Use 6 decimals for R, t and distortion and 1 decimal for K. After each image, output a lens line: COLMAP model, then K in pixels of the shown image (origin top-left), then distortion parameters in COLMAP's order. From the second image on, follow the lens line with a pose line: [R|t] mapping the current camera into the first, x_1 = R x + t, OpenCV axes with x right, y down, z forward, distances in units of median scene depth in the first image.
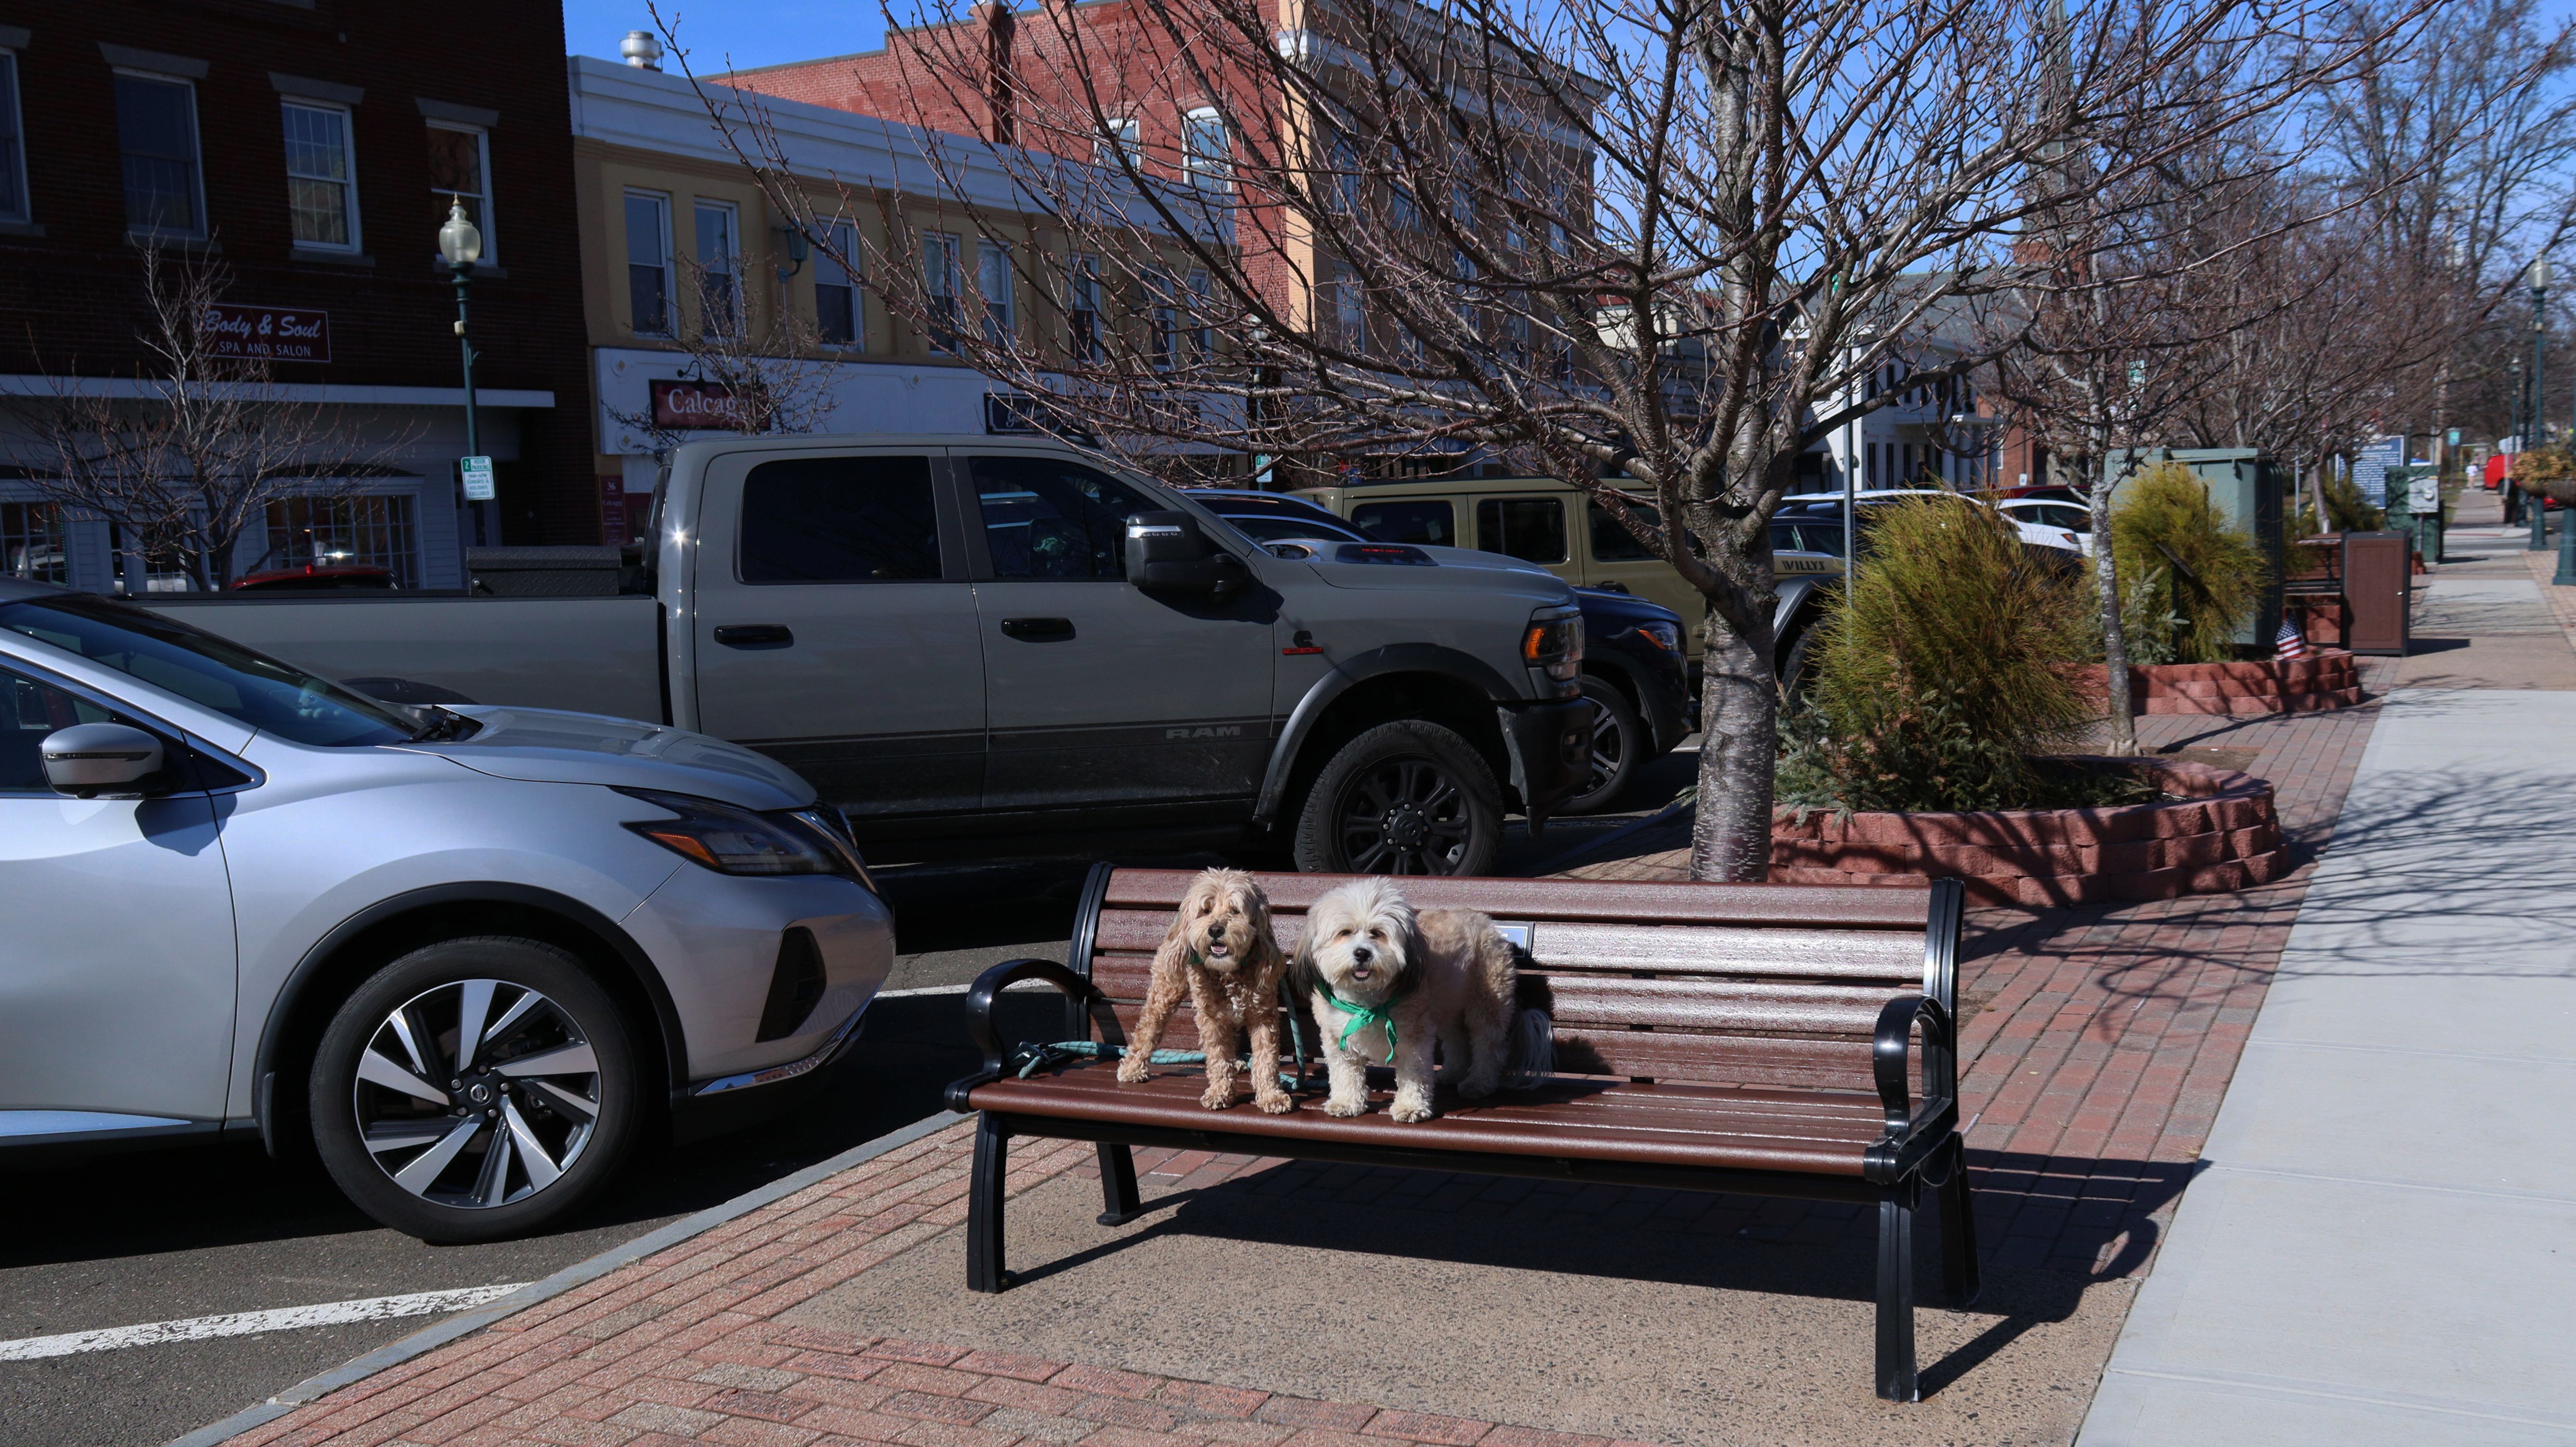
lens RADIAL K [[1878.2, 0, 1294.1], [0, 1878.2, 693.8], [0, 0, 1]] dist [-0.048401, 0.052464]
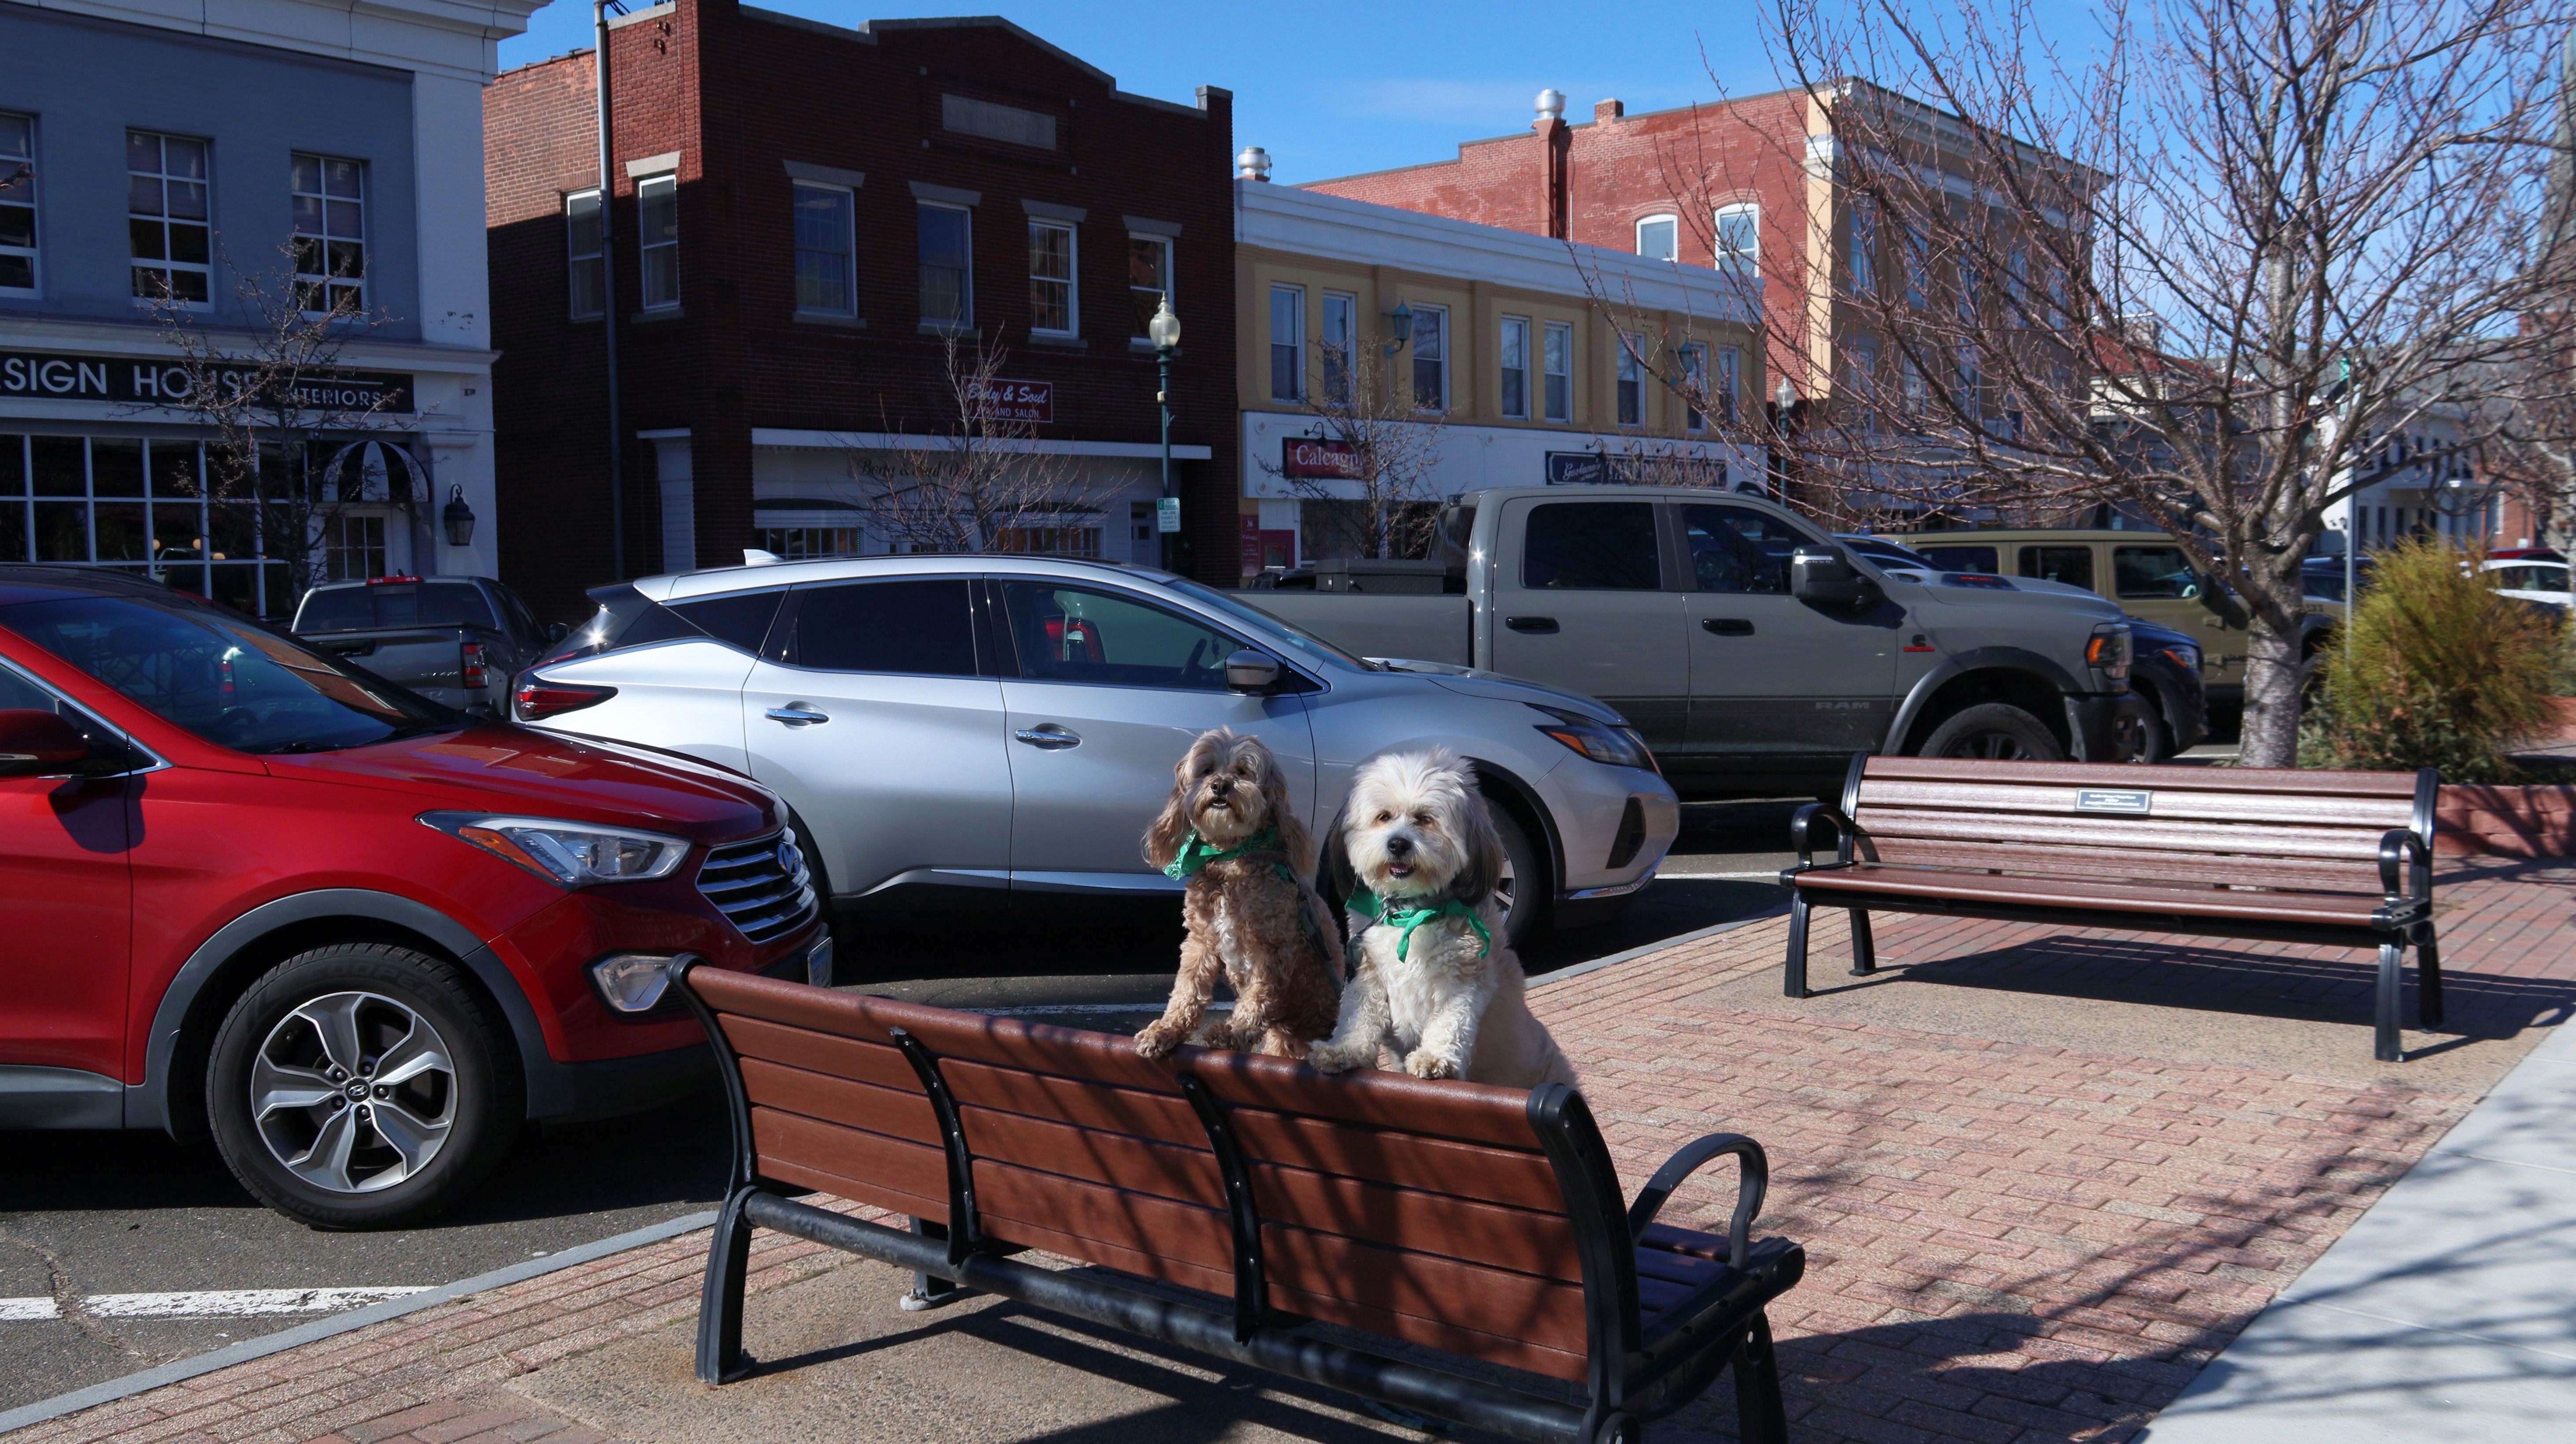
lens RADIAL K [[1878.5, 0, 1294.1], [0, 1878.5, 692.3], [0, 0, 1]] dist [-0.048401, 0.052464]
pose [[0.975989, 0.036130, -0.214801, -0.142343], [-0.042157, 0.998834, -0.023539, 0.058515], [0.213700, 0.032029, 0.976374, -0.418808]]
